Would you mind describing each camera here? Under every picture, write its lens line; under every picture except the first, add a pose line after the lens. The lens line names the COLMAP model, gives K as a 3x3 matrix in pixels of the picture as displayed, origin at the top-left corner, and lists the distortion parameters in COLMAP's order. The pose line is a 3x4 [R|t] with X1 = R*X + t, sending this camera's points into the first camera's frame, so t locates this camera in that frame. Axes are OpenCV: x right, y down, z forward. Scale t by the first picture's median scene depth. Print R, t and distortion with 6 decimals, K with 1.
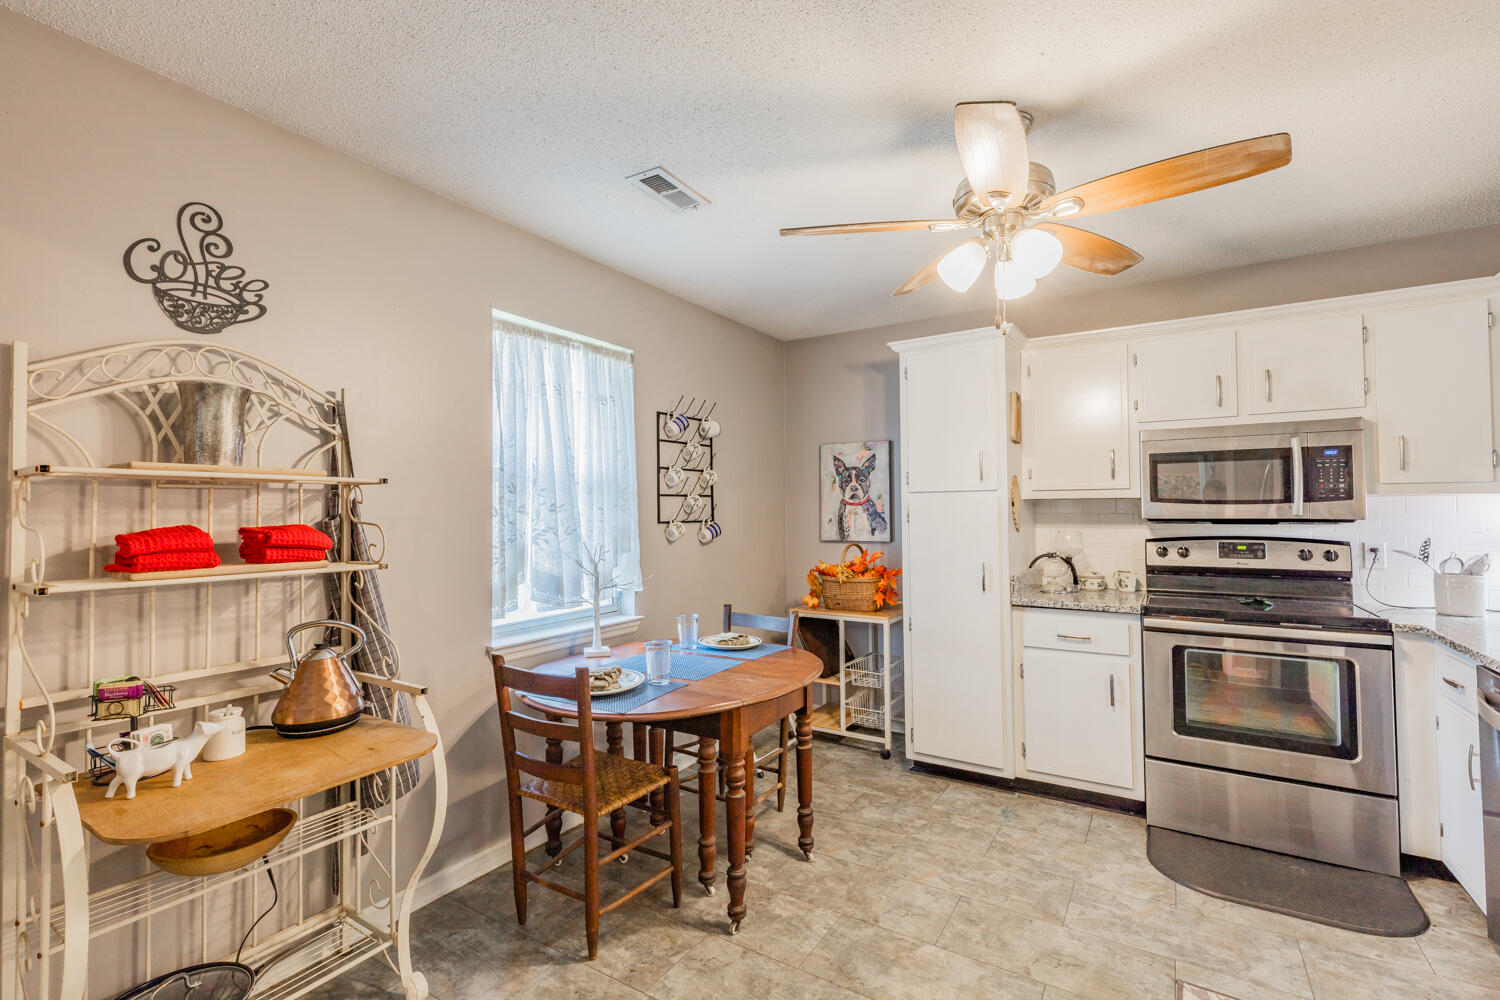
lens RADIAL K [[699.4, 0, 729.8], [0, 699.4, 504.2], [0, 0, 1]] dist [0.022063, 0.000707]
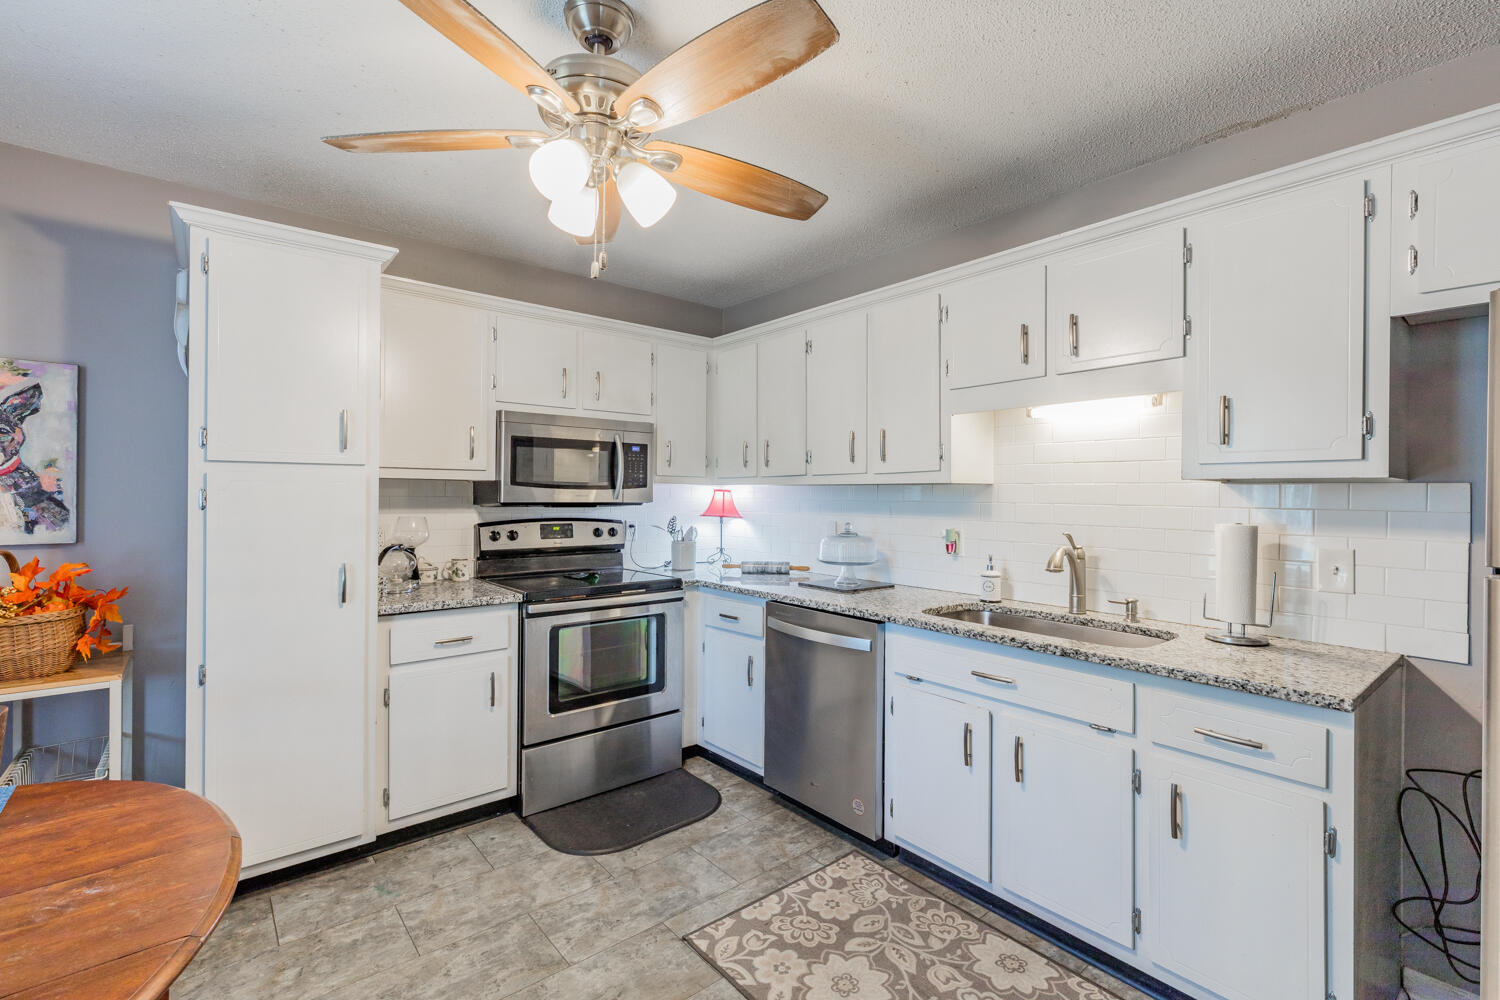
lens RADIAL K [[699.4, 0, 729.8], [0, 699.4, 504.2], [0, 0, 1]] dist [0.022063, 0.000707]
pose [[0.272312, -0.010120, 0.962156, -0.259641], [-0.023411, 0.999579, 0.017139, -0.001128], [-0.961924, -0.027192, 0.271961, 0.472779]]
